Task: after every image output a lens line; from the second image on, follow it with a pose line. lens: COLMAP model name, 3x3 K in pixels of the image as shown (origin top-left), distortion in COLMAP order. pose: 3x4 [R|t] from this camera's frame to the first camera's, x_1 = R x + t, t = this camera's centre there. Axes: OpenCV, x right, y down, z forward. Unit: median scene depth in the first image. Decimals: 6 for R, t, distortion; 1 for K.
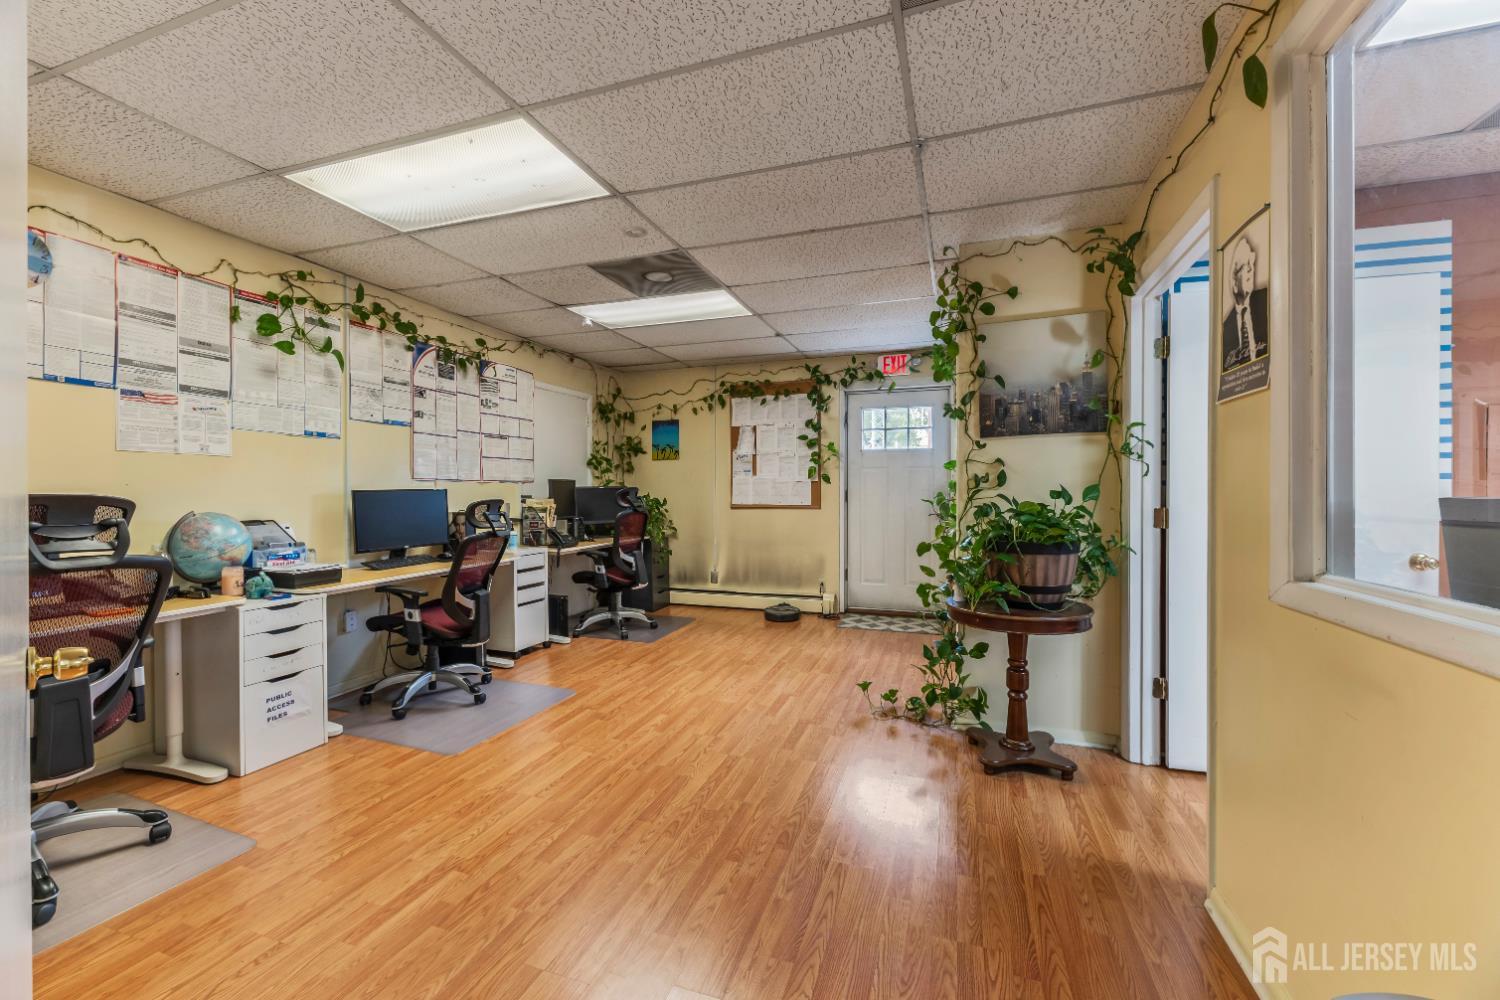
lens RADIAL K [[604.7, 0, 753.2], [0, 604.7, 492.7], [0, 0, 1]] dist [0.002768, 0.000112]
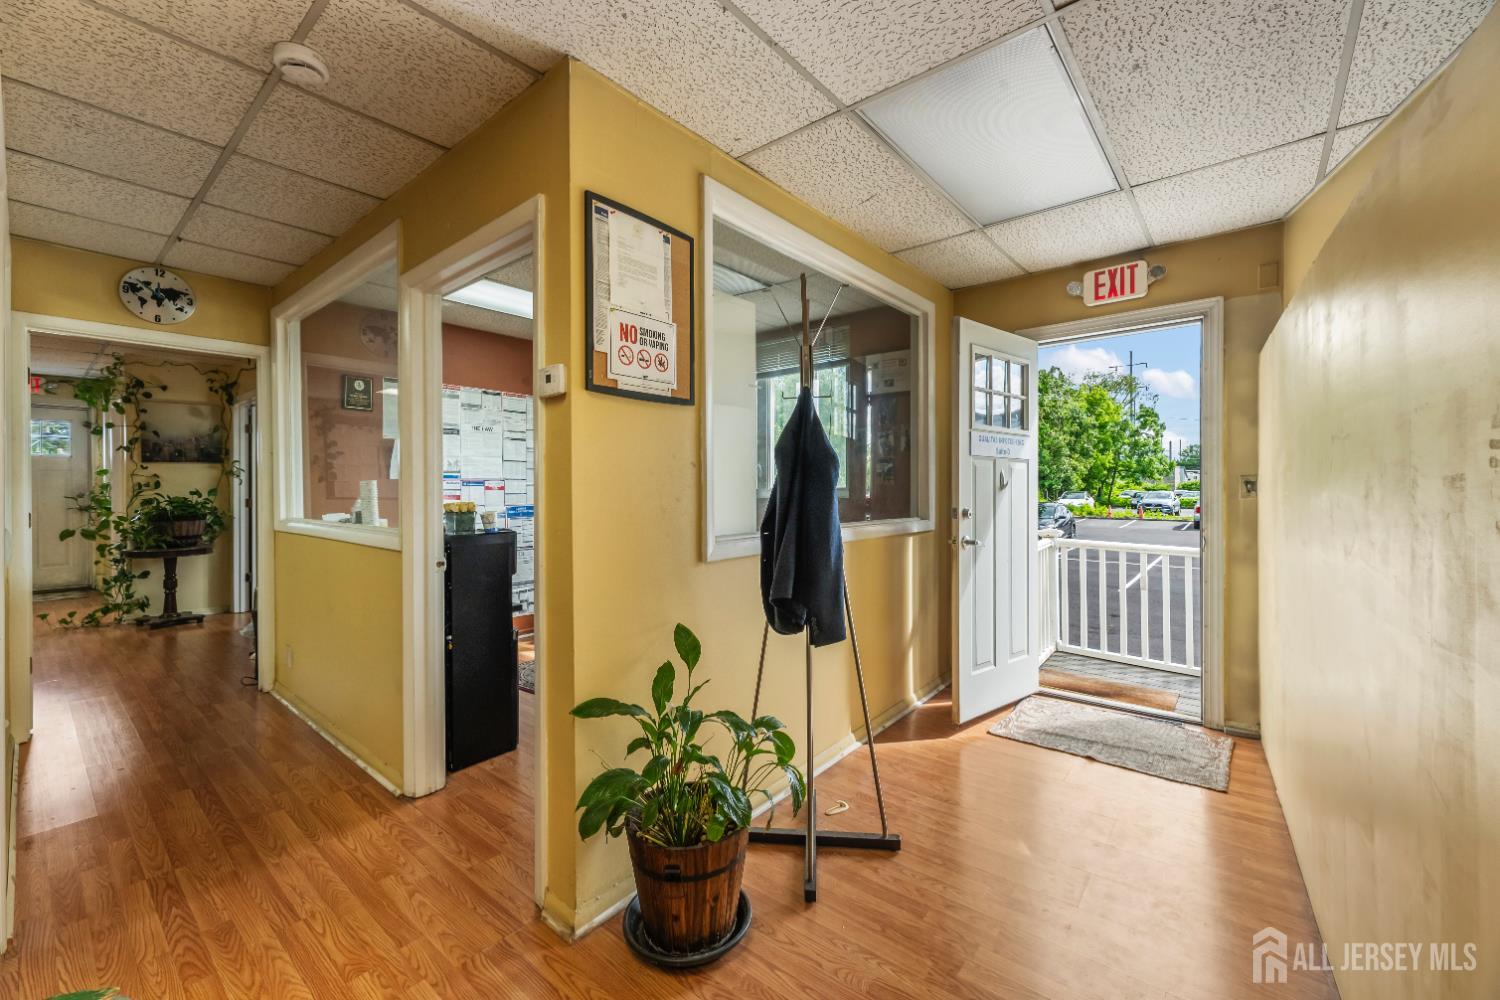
lens RADIAL K [[604.7, 0, 753.2], [0, 604.7, 492.7], [0, 0, 1]] dist [0.002768, 0.000112]
pose [[0.345795, -0.009582, 0.938261, -0.790463], [-0.002622, 0.999934, 0.011179, -0.026944], [-0.938307, -0.006326, 0.345747, -1.532230]]
